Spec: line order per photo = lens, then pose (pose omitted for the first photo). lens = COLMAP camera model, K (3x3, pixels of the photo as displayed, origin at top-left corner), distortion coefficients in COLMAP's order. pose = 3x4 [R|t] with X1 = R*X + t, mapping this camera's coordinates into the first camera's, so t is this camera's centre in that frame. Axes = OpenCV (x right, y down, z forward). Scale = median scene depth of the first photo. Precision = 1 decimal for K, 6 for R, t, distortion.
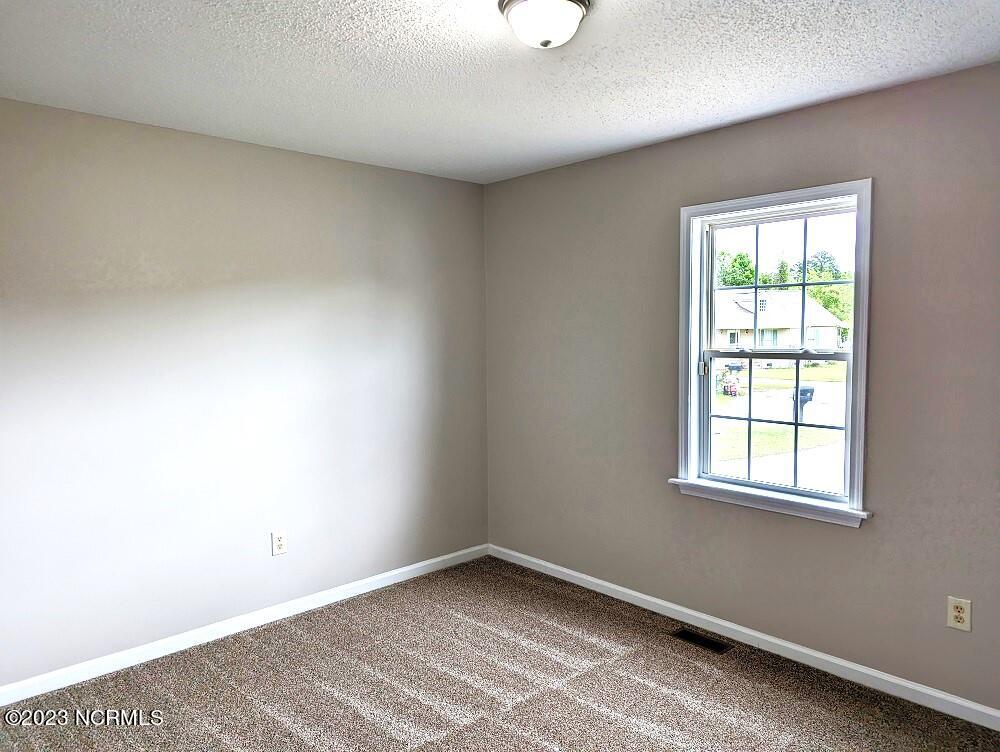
lens RADIAL K [[693.3, 0, 491.4], [0, 693.3, 379.2], [0, 0, 1]] dist [0.003886, -0.010579]
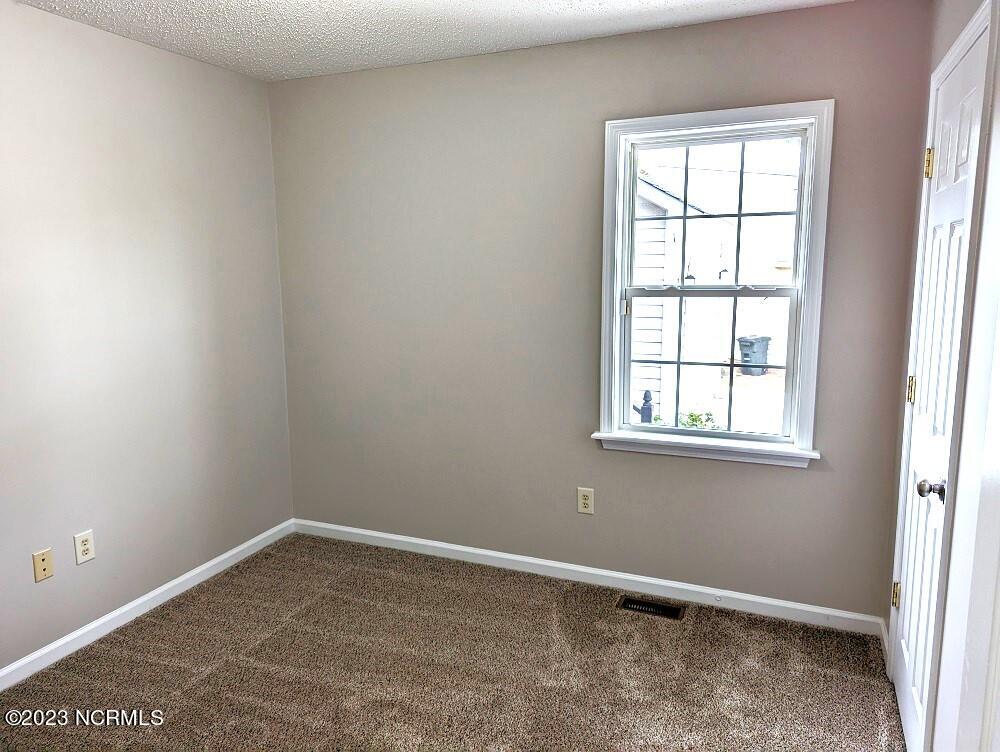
lens RADIAL K [[693.3, 0, 501.6], [0, 693.3, 380.4], [0, 0, 1]] dist [0.003886, -0.010579]
pose [[0.911015, -0.069636, 0.406451, -0.221012], [0.033978, 0.994963, 0.094306, -0.013611], [-0.410970, -0.072104, 0.908793, 0.255506]]
